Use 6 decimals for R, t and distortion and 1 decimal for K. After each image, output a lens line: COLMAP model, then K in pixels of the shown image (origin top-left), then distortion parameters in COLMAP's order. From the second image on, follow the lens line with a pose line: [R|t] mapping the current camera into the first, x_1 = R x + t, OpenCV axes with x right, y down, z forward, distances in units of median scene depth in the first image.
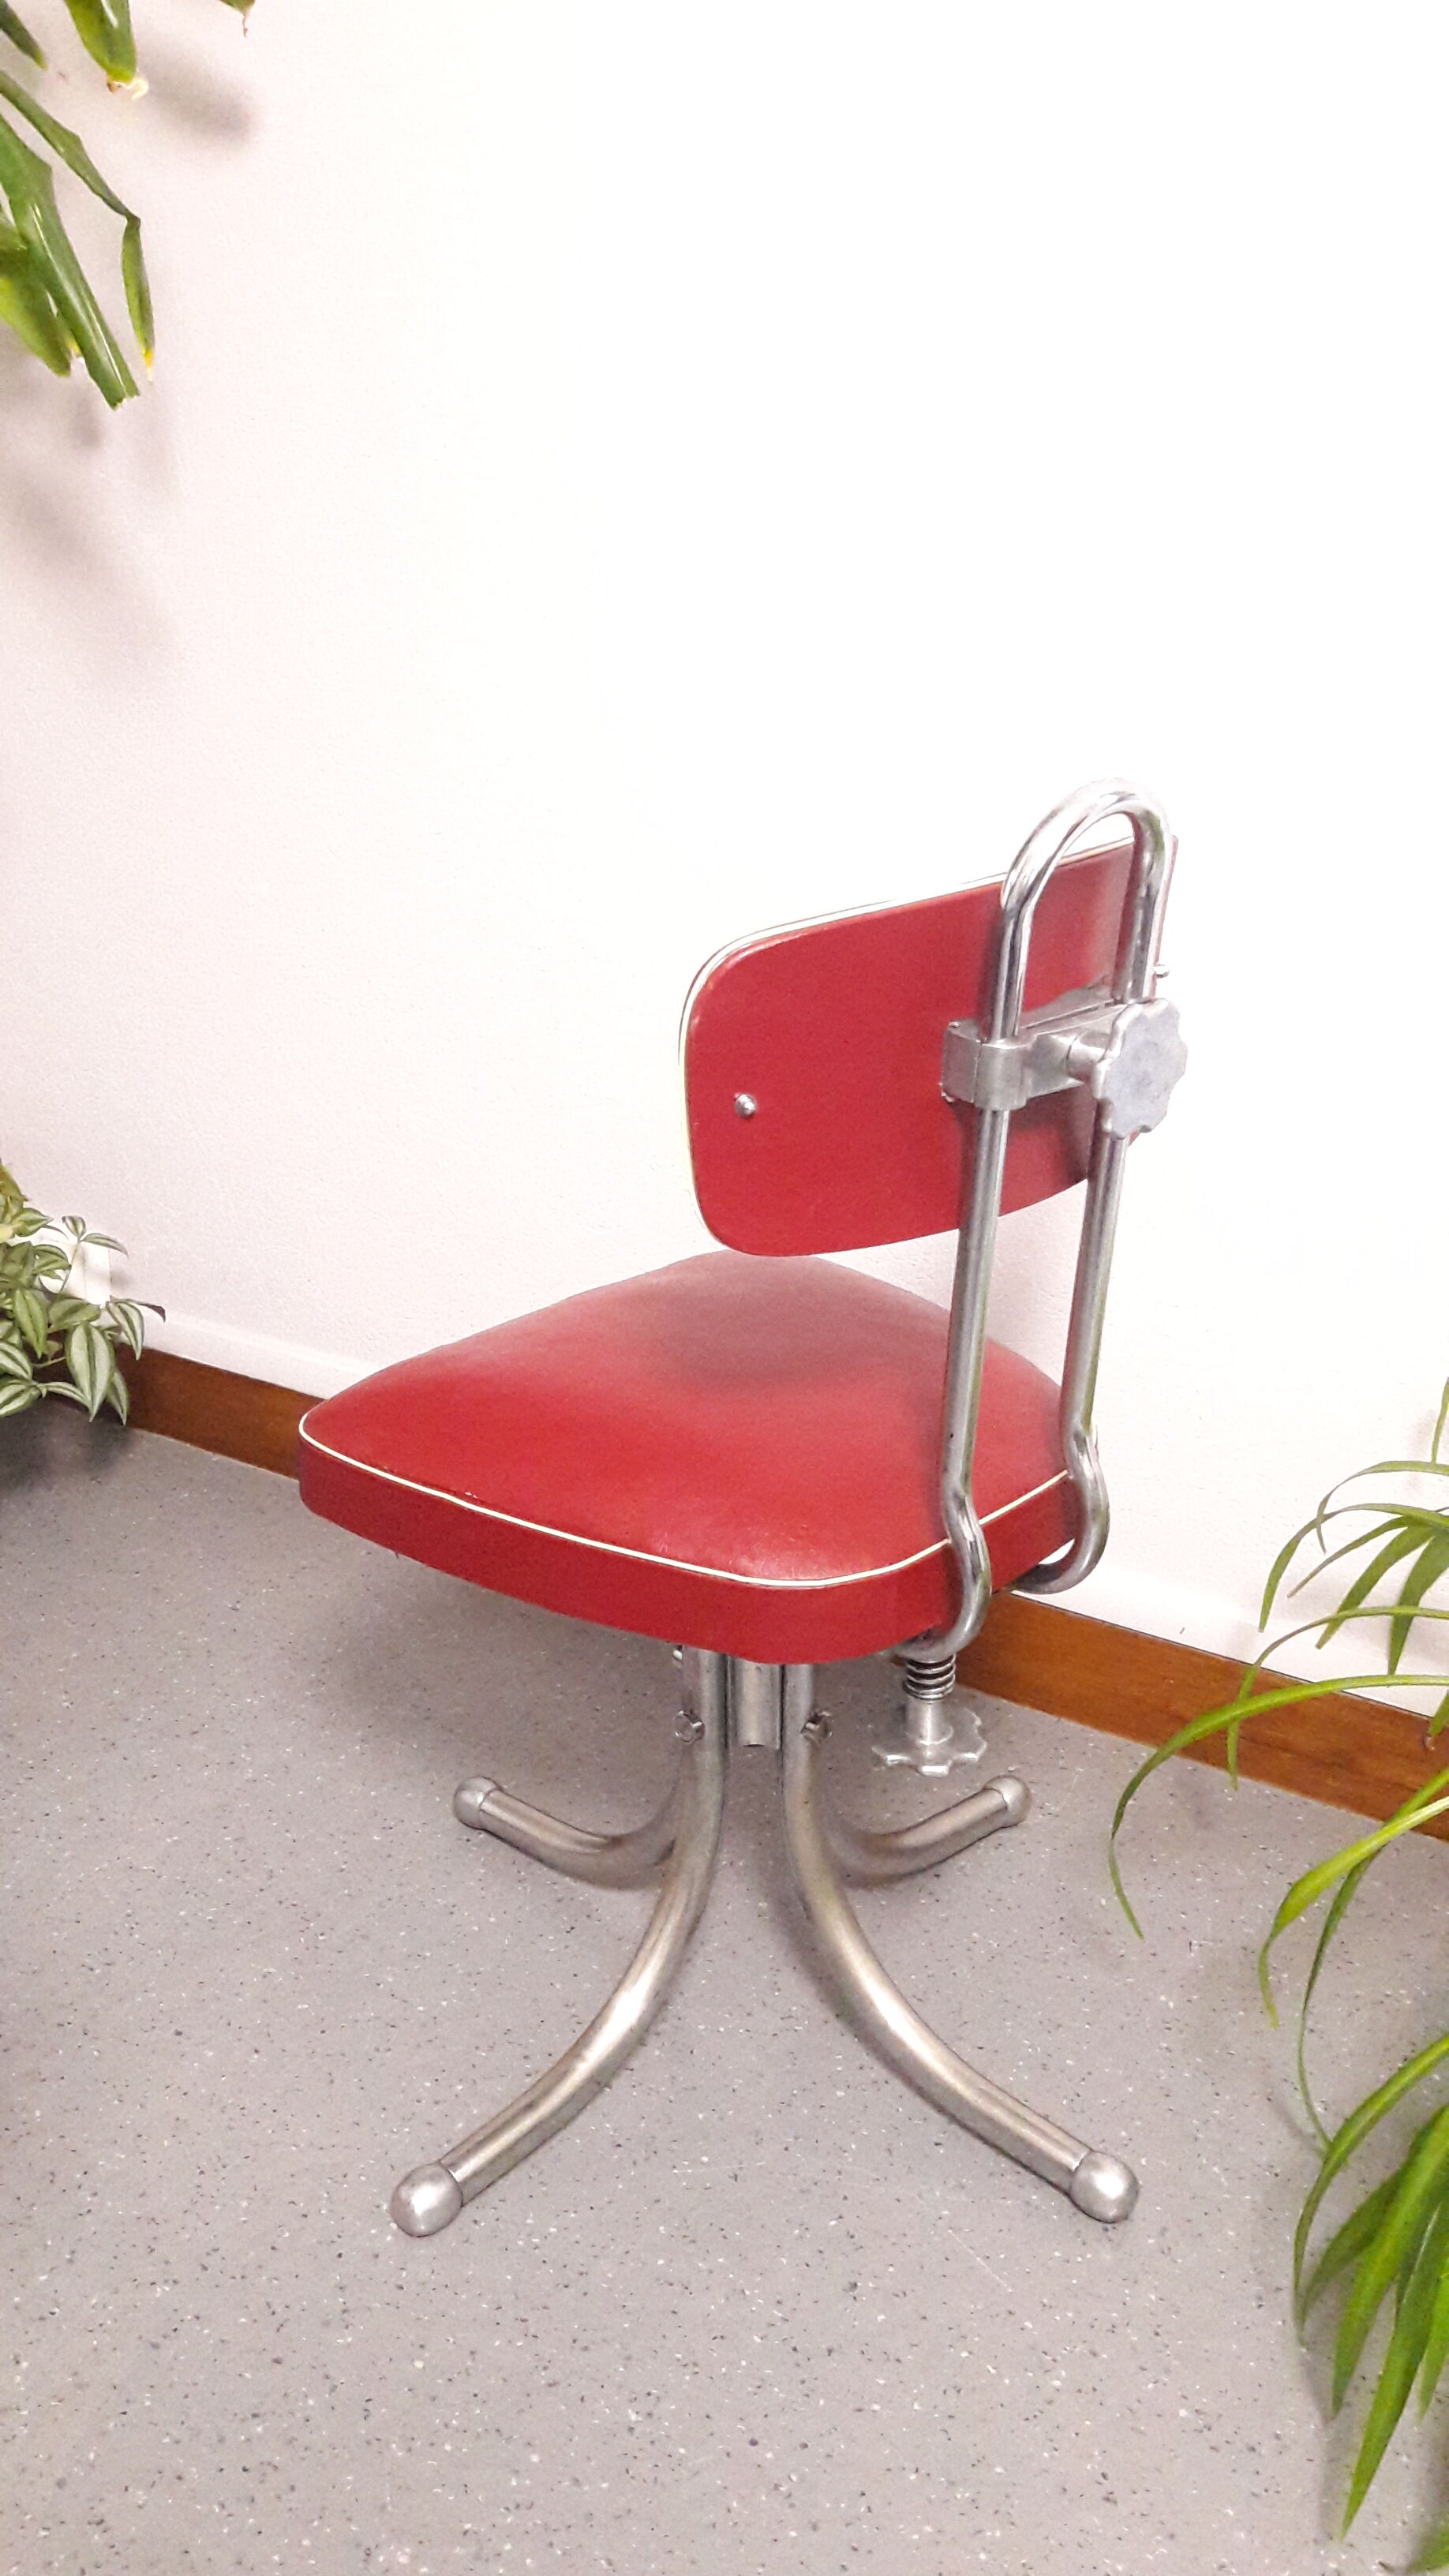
lens RADIAL K [[2268.1, 0, 709.9], [0, 2268.1, 1270.4], [0, 0, 1]] dist [-0.007647, -0.008800]
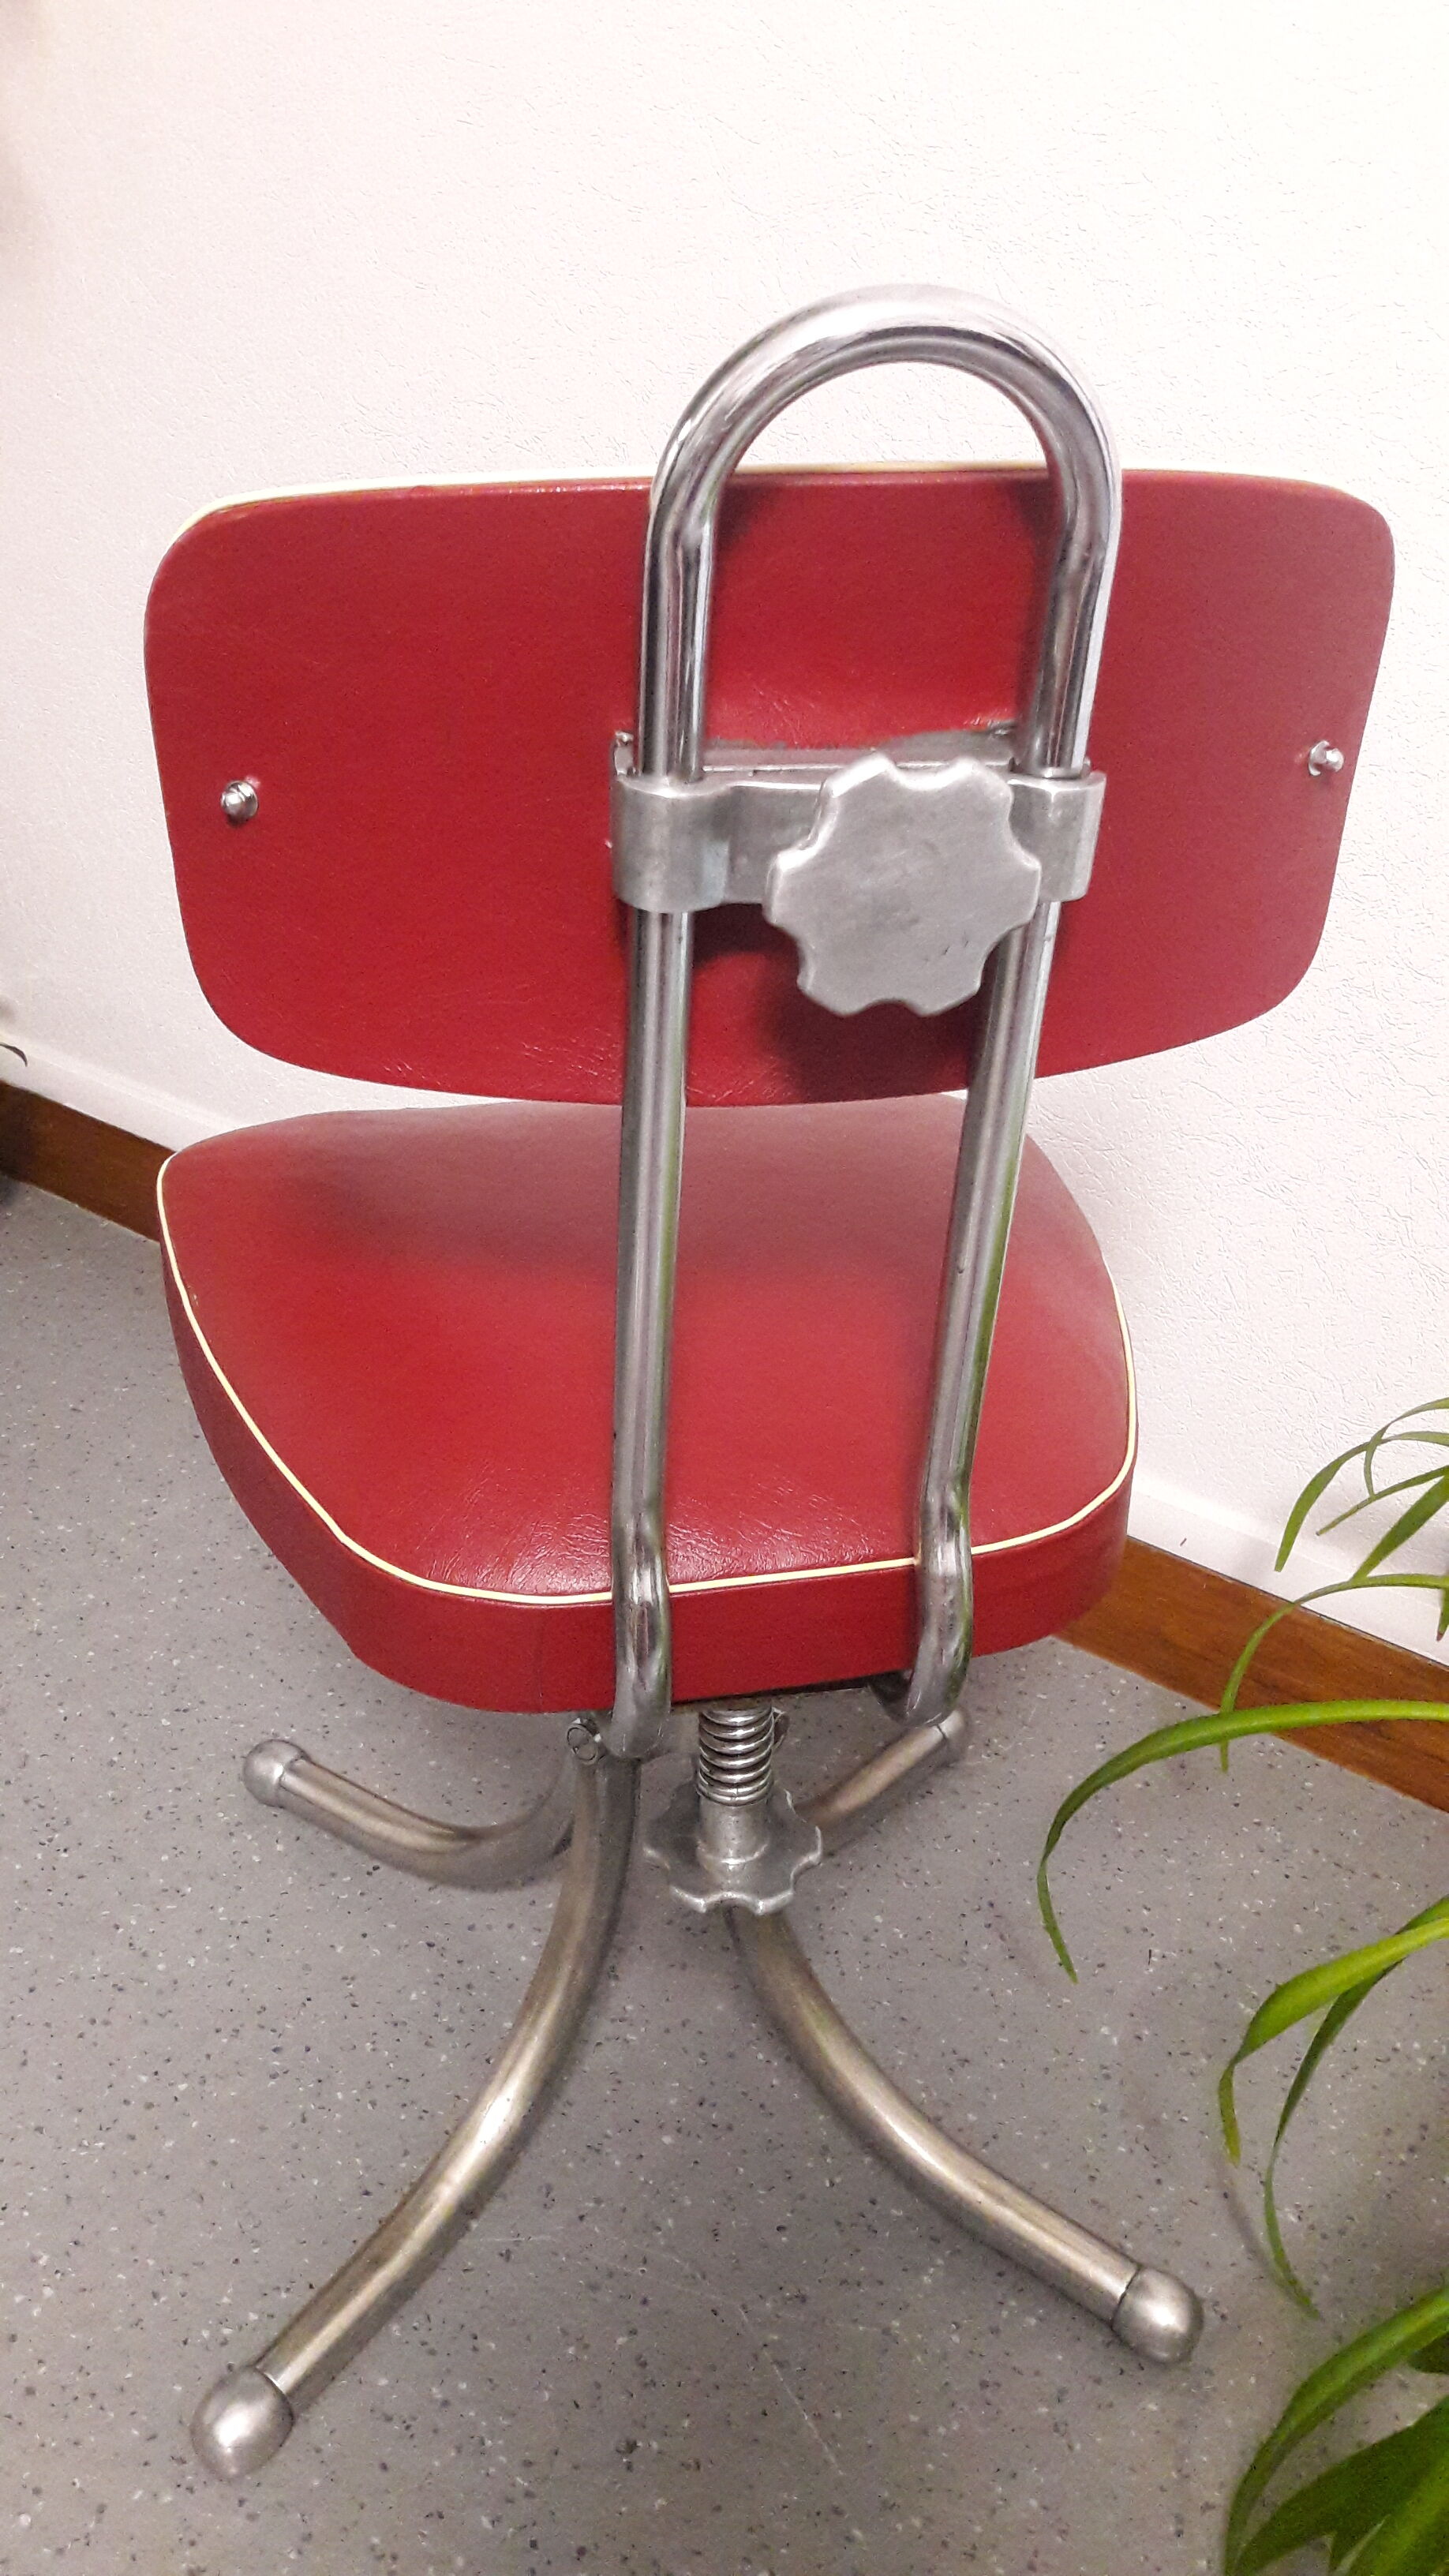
lens RADIAL K [[2086.6, 0, 726.7], [0, 2086.6, 1230.1], [0, 0, 1]] dist [-0.069117, 0.088979]
pose [[0.996772, 0.067442, -0.043552, 0.094977], [-0.062853, 0.993071, 0.099295, -0.015887], [0.049946, -0.096237, 0.994105, 0.360580]]
